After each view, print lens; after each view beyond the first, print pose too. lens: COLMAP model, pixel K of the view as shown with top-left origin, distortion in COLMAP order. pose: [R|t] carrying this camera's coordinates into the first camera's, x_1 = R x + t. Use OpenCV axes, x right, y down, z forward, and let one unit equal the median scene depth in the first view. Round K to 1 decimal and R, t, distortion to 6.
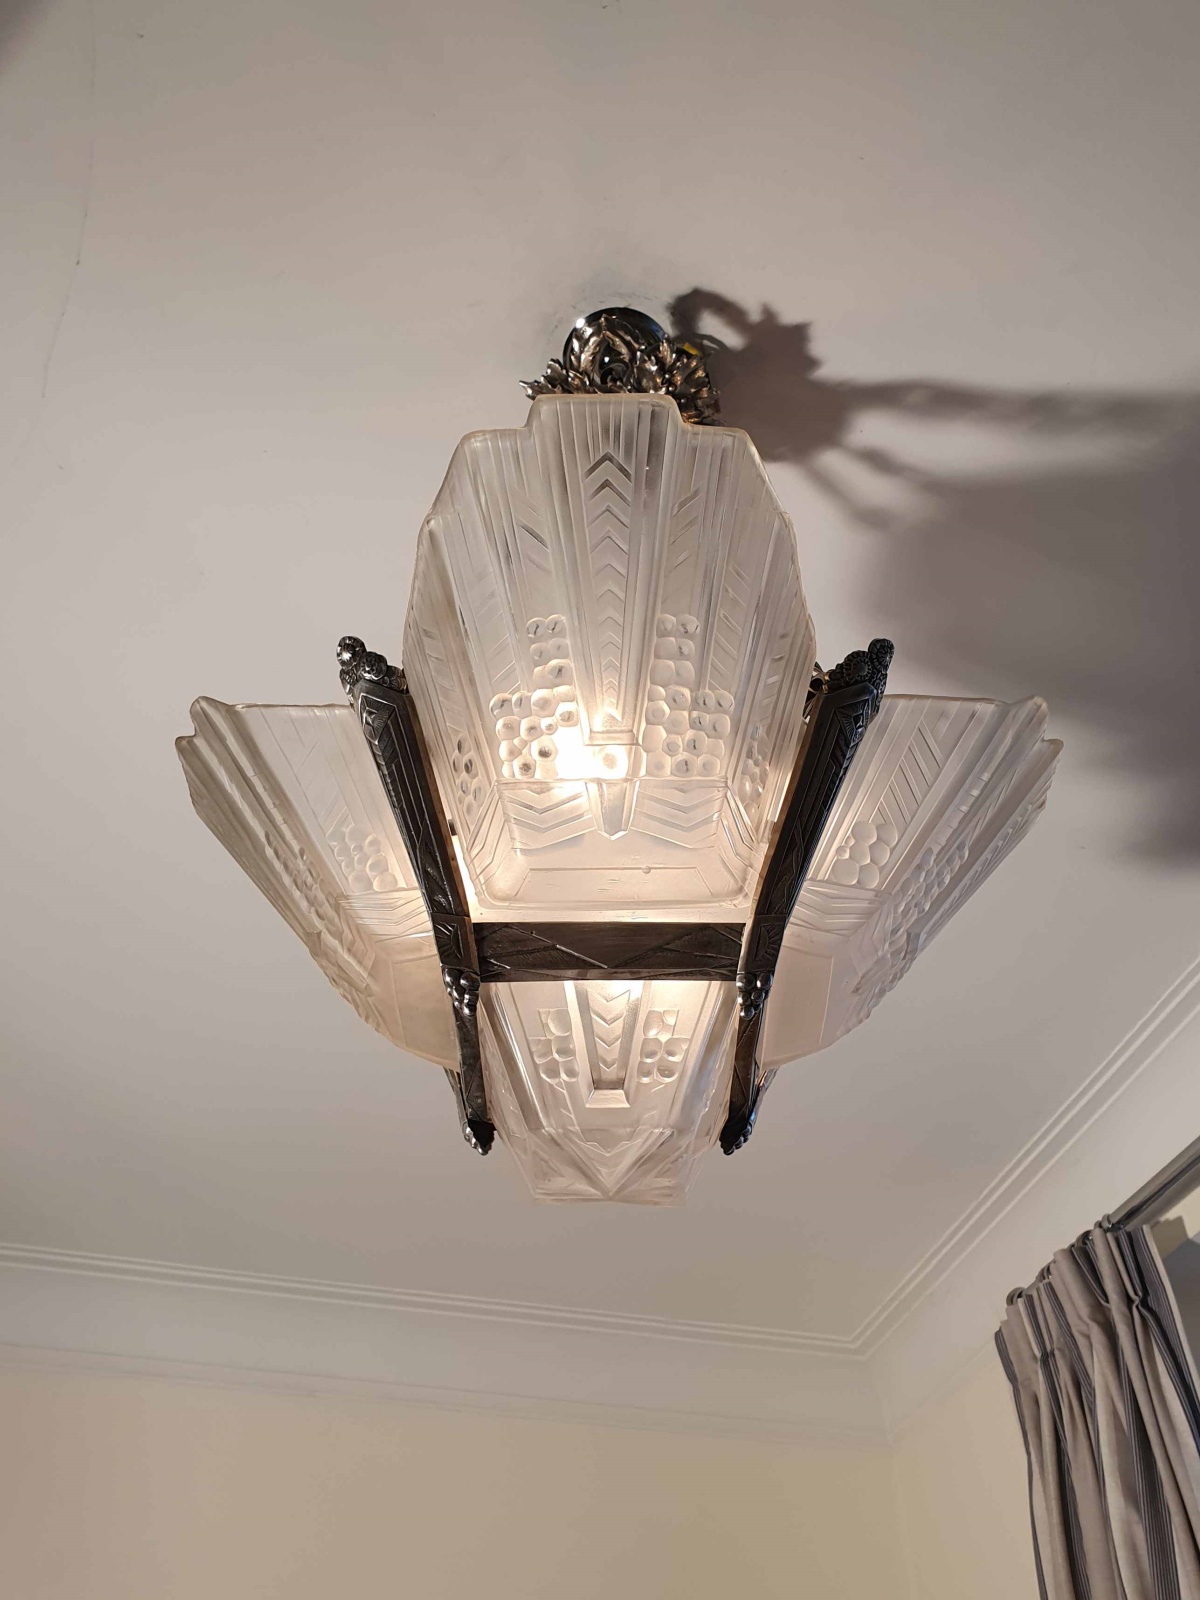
lens RADIAL K [[1267.8, 0, 600.0], [0, 1267.8, 800.0], [0, 0, 1]] dist [0.025781, 0.006478]
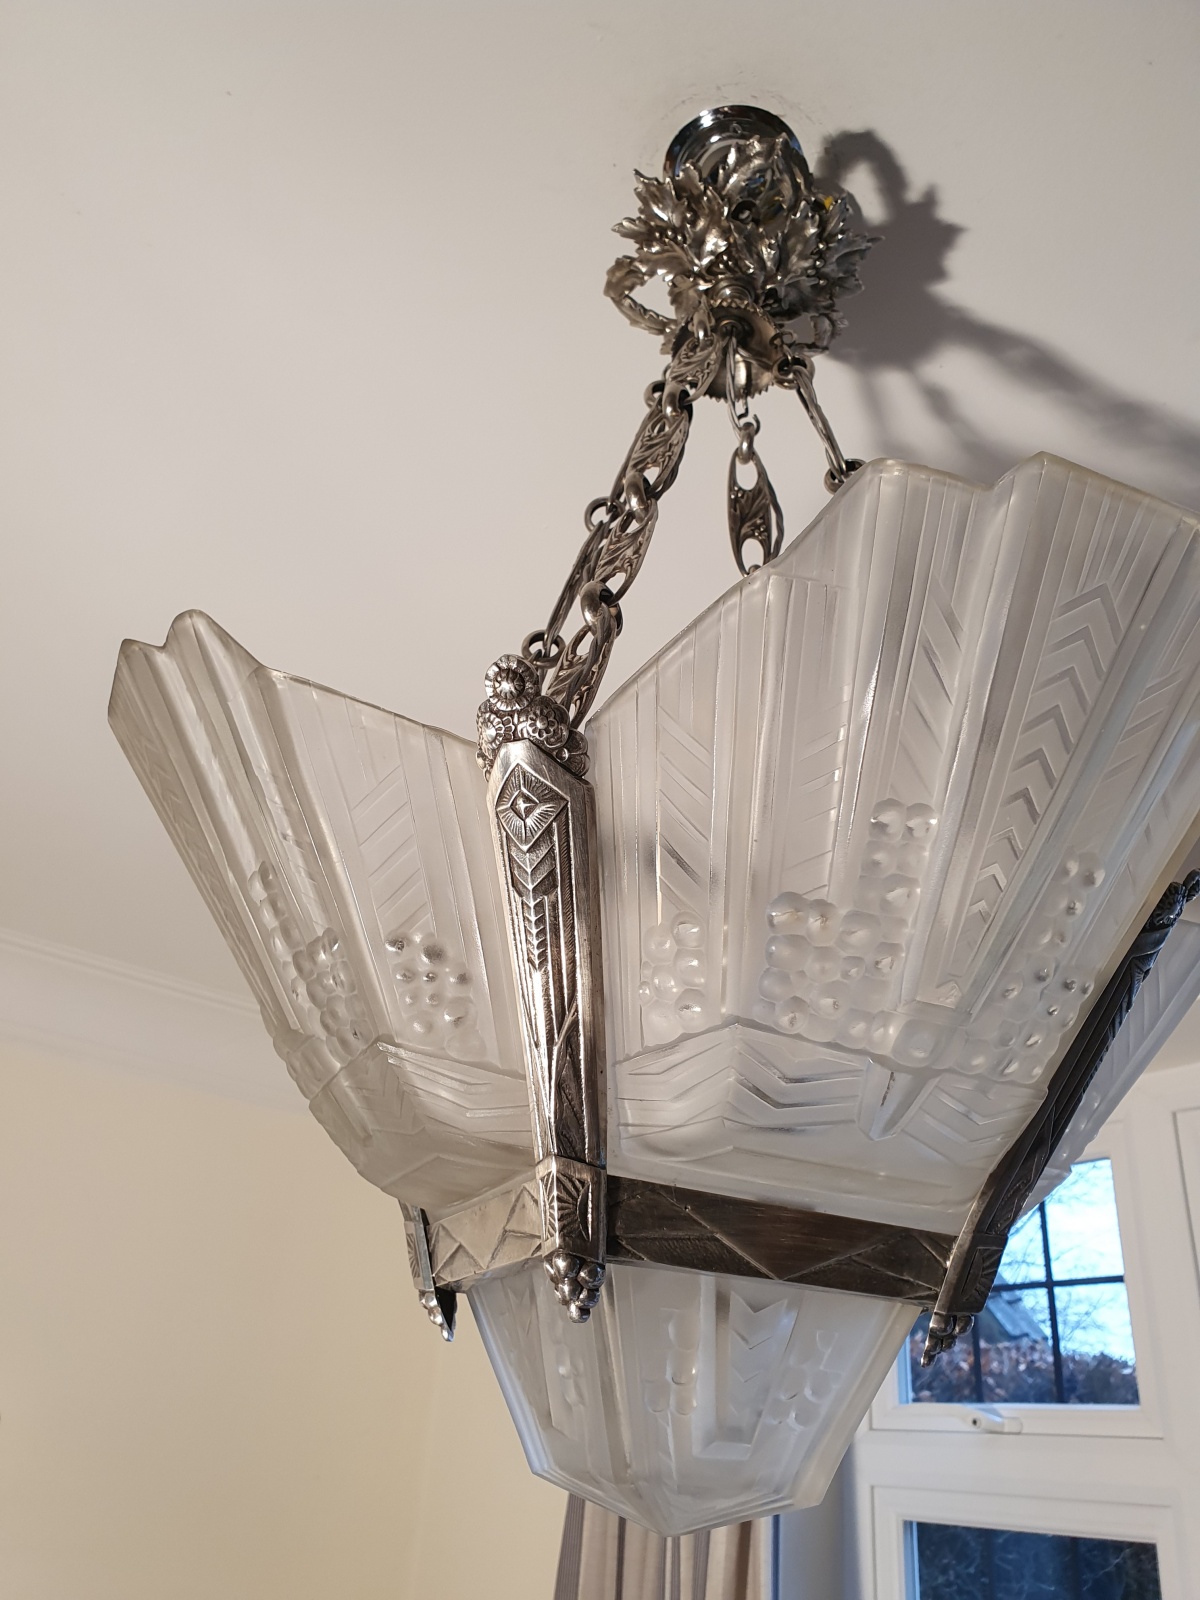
lens RADIAL K [[1184.5, 0, 600.0], [0, 1184.5, 800.0], [0, 0, 1]] dist [-0.003928, 0.000699]
pose [[0.925681, 0.257015, 0.277593, -0.261578], [-0.313870, 0.931410, 0.184287, -0.158139], [-0.211188, -0.257719, 0.942858, 0.381268]]
